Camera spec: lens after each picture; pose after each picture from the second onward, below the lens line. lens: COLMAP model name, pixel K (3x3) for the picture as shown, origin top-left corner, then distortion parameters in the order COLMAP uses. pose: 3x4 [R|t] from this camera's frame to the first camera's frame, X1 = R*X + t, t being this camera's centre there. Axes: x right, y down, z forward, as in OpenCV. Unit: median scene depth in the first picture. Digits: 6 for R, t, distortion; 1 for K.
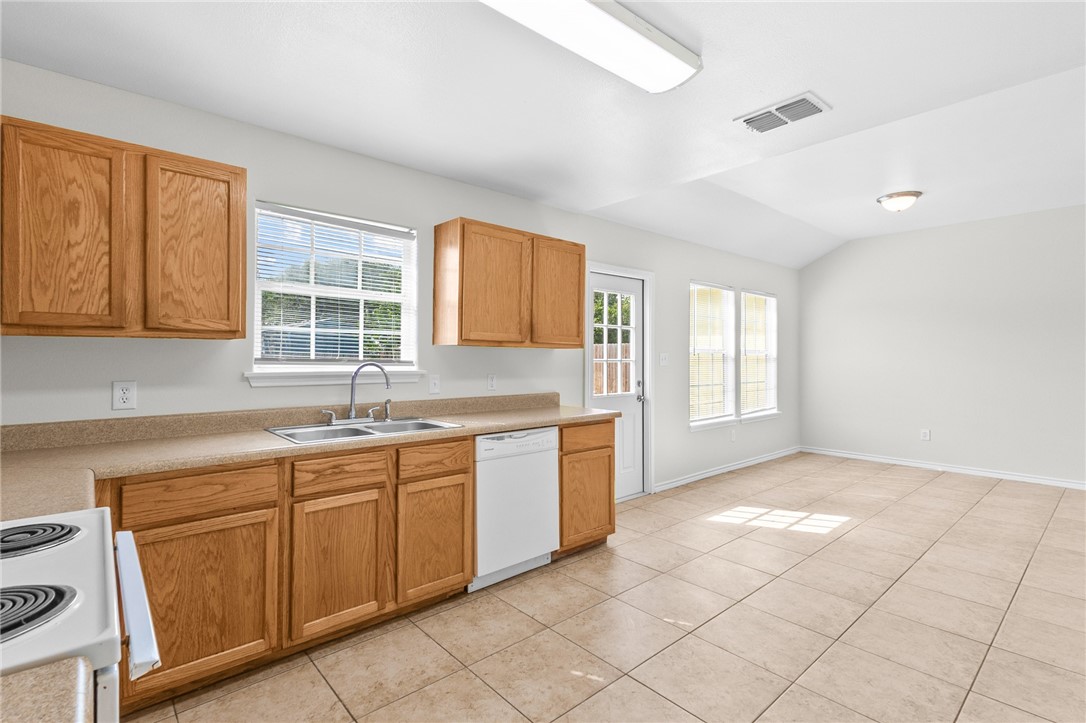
lens RADIAL K [[500.1, 0, 538.7], [0, 500.1, 354.6], [0, 0, 1]] dist [0.023060, 0.000095]
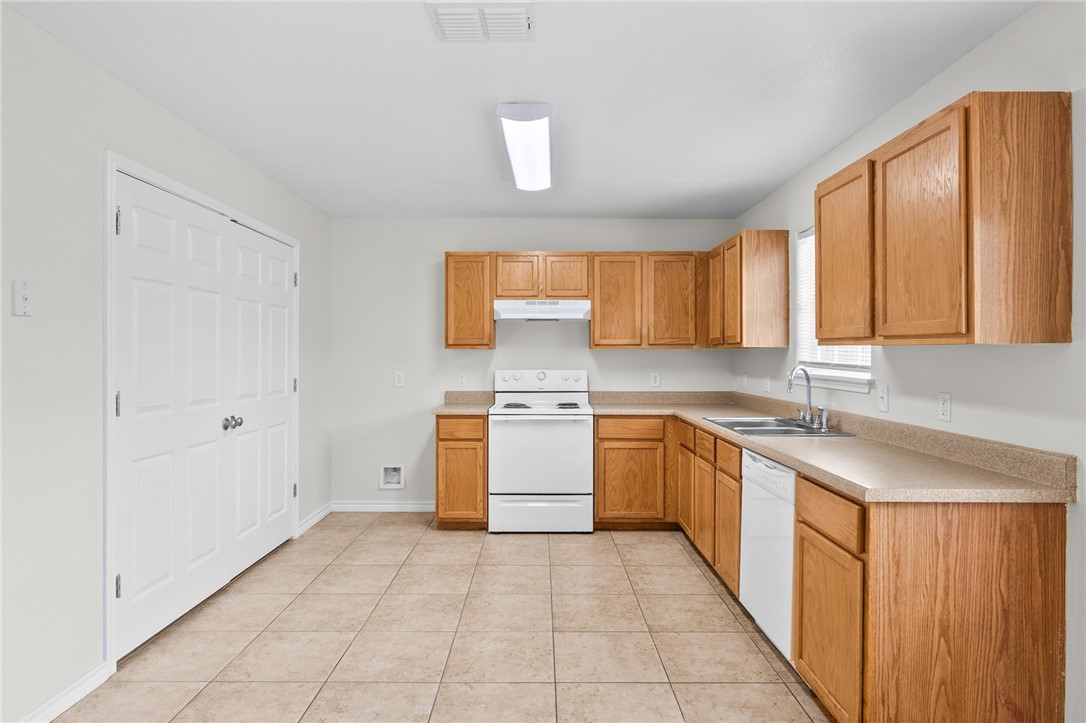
lens RADIAL K [[640.4, 0, 543.0], [0, 640.4, 361.5], [0, 0, 1]] dist [-0.001105, 0.000278]
pose [[-0.653367, 0.001105, -0.757041, 1.011783], [-0.004422, 0.999976, 0.005276, 0.001889], [0.757028, 0.006794, -0.653347, 1.506932]]
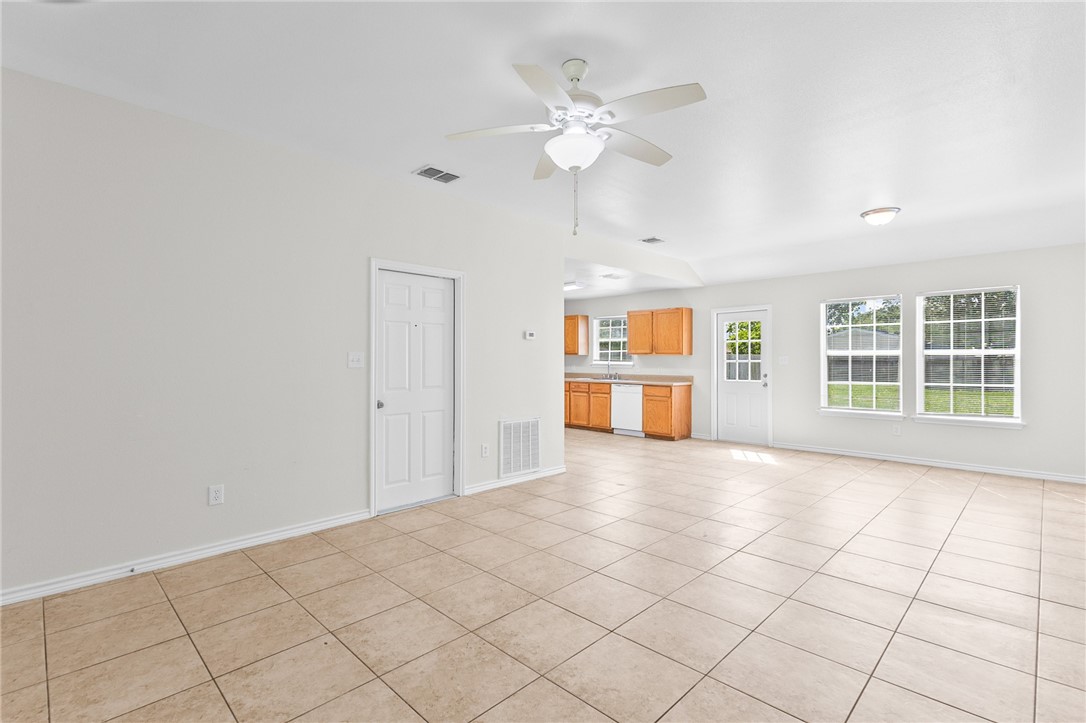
lens RADIAL K [[510.1, 0, 546.0], [0, 510.1, 356.9], [0, 0, 1]] dist [0.023264, -0.000846]
pose [[0.081392, -0.017316, -0.996532, 3.137789], [-0.002305, 0.999843, -0.017562, 0.051546], [0.996680, 0.003726, 0.081339, 0.321356]]
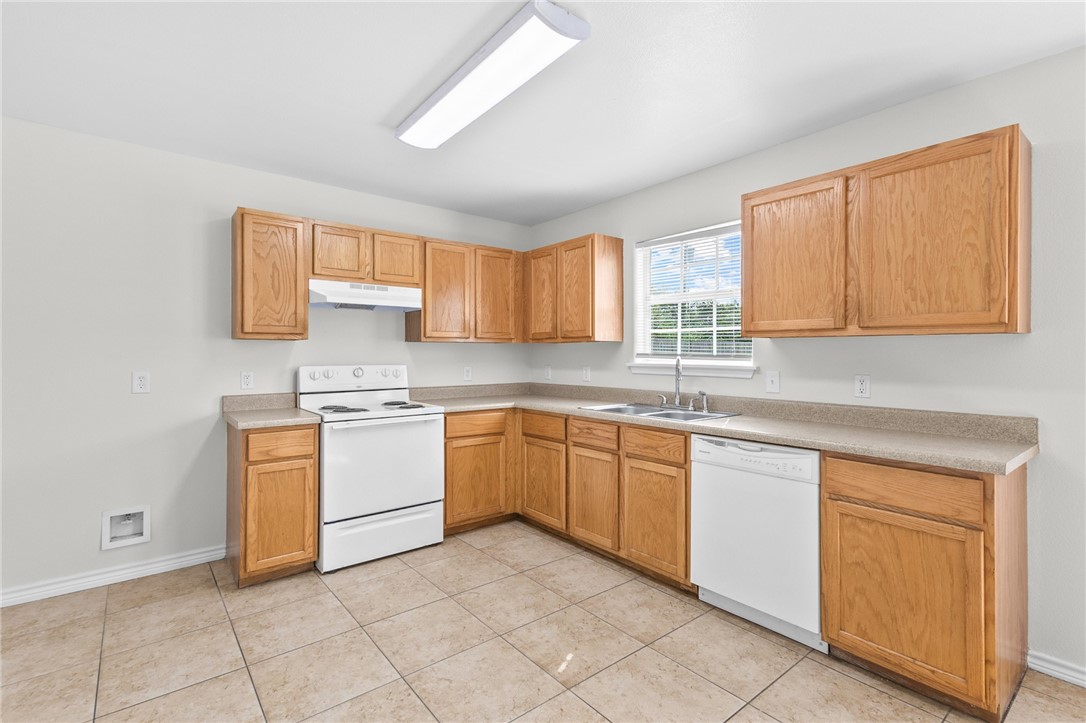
lens RADIAL K [[510.1, 0, 546.0], [0, 510.1, 356.9], [0, 0, 1]] dist [0.023264, -0.000846]
pose [[-0.032309, -0.002623, -0.999474, 0.868758], [0.001403, 0.999995, -0.002670, 0.019533], [0.999477, -0.001489, -0.032305, 0.767734]]
